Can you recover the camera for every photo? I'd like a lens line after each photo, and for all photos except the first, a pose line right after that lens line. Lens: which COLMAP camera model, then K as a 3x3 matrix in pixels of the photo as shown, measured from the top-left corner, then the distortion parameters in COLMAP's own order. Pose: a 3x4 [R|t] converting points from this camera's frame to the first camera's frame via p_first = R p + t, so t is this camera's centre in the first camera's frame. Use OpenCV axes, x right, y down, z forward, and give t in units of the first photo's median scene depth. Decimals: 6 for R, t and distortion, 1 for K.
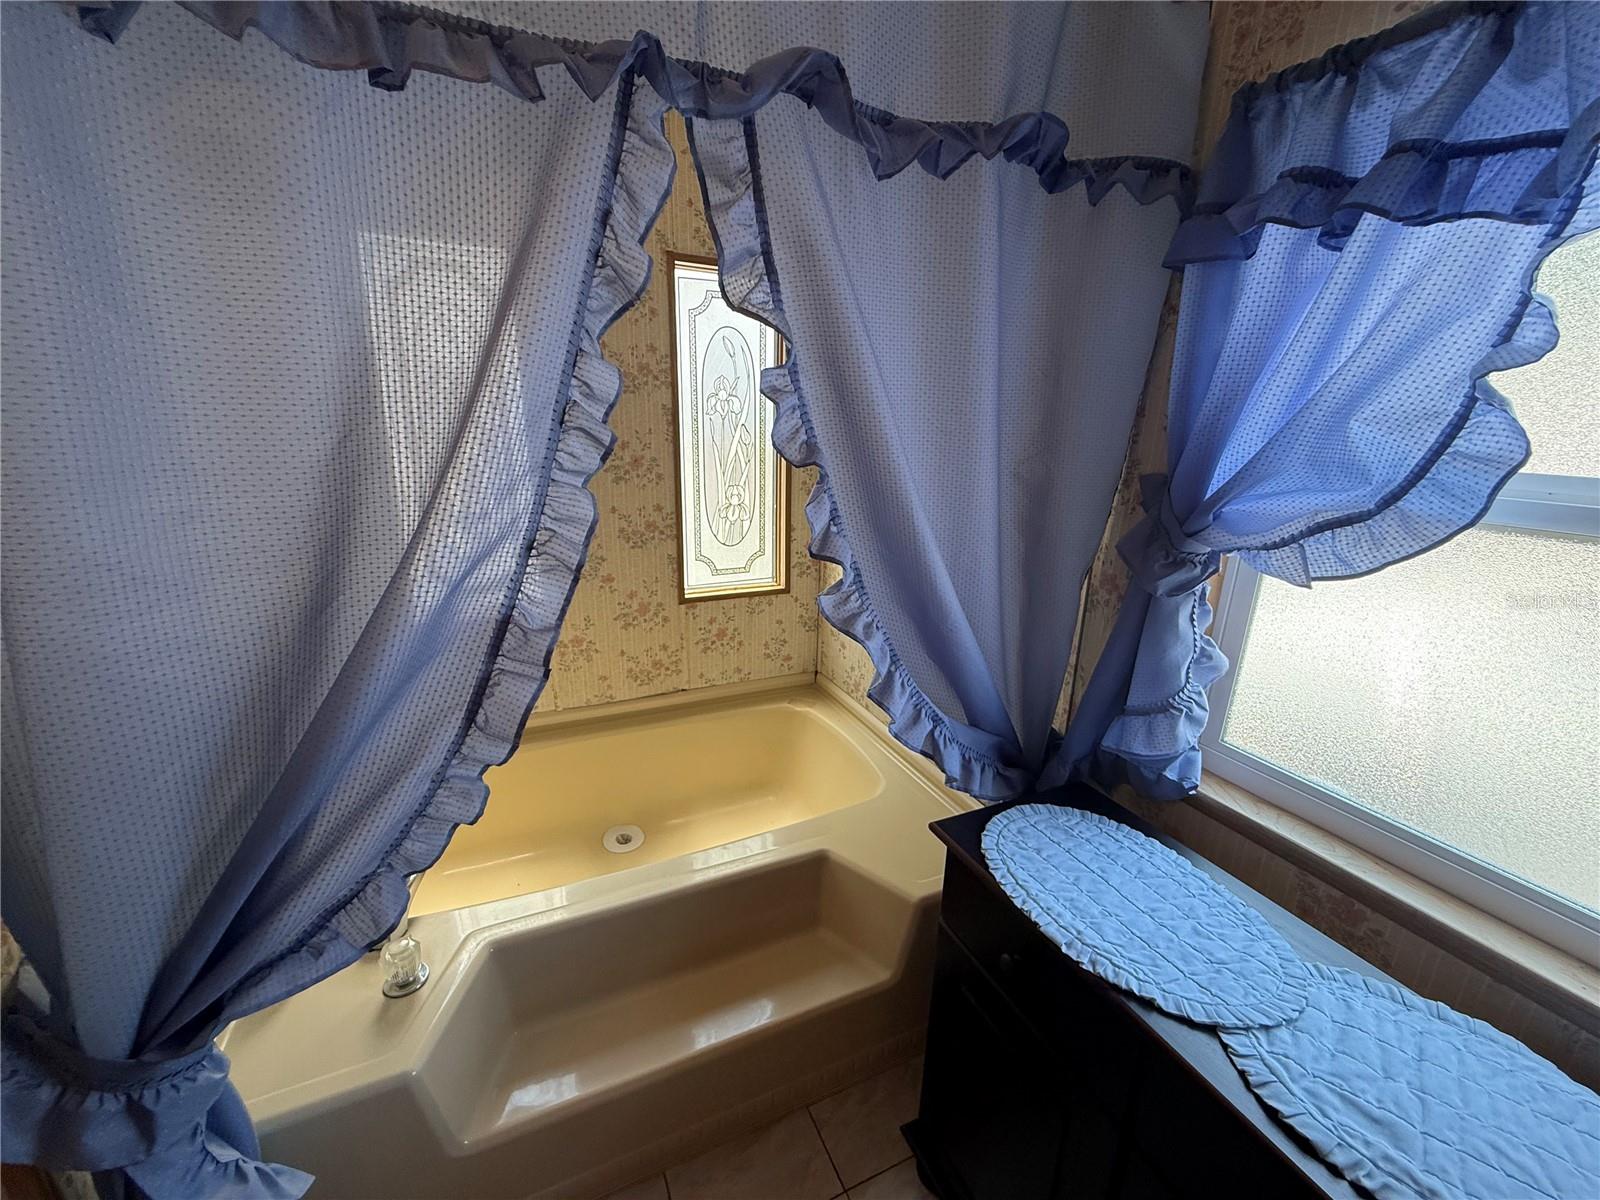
lens RADIAL K [[640.7, 0, 792.7], [0, 640.7, 598.8], [0, 0, 1]] dist [-0.000851, 0.000407]
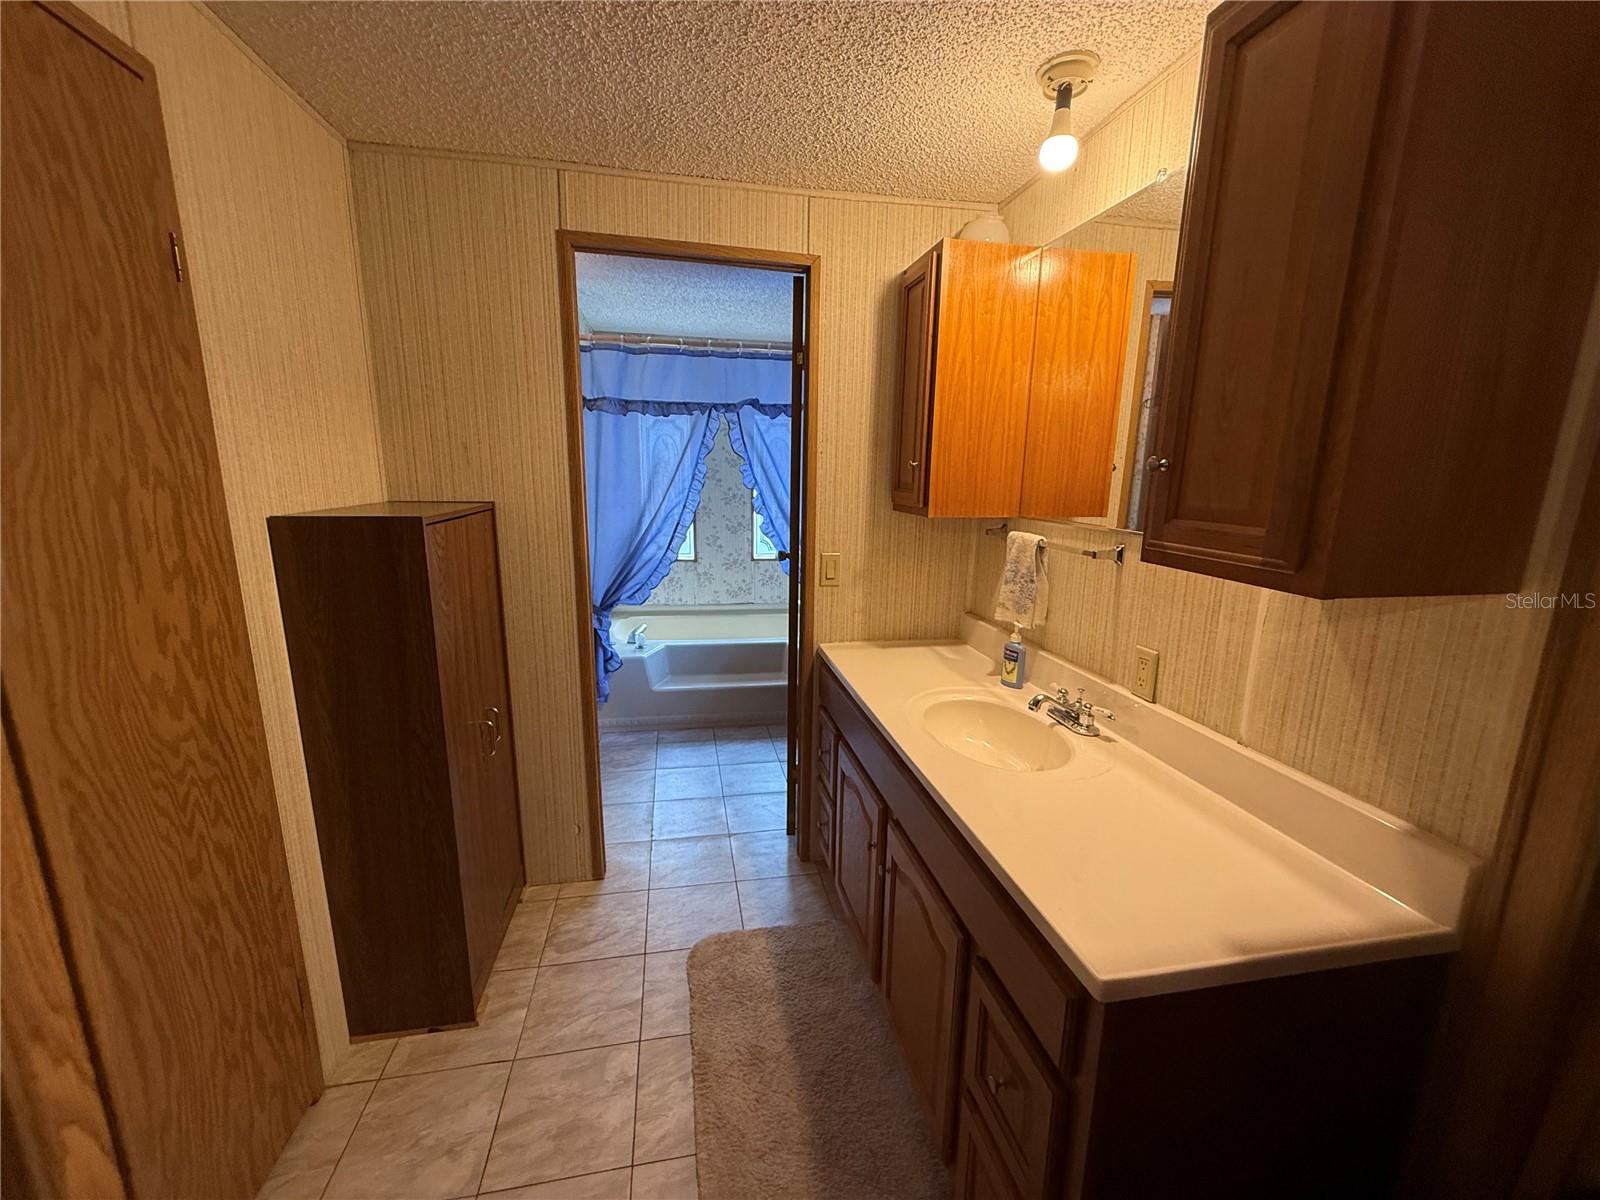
lens RADIAL K [[640.7, 0, 803.7], [0, 640.7, 603.4], [0, 0, 1]] dist [-0.000851, 0.000407]
pose [[0.972277, 0.042881, -0.229867, 1.114074], [-0.063109, 0.994683, -0.081377, 0.698901], [0.225155, 0.093628, 0.969814, -2.365151]]
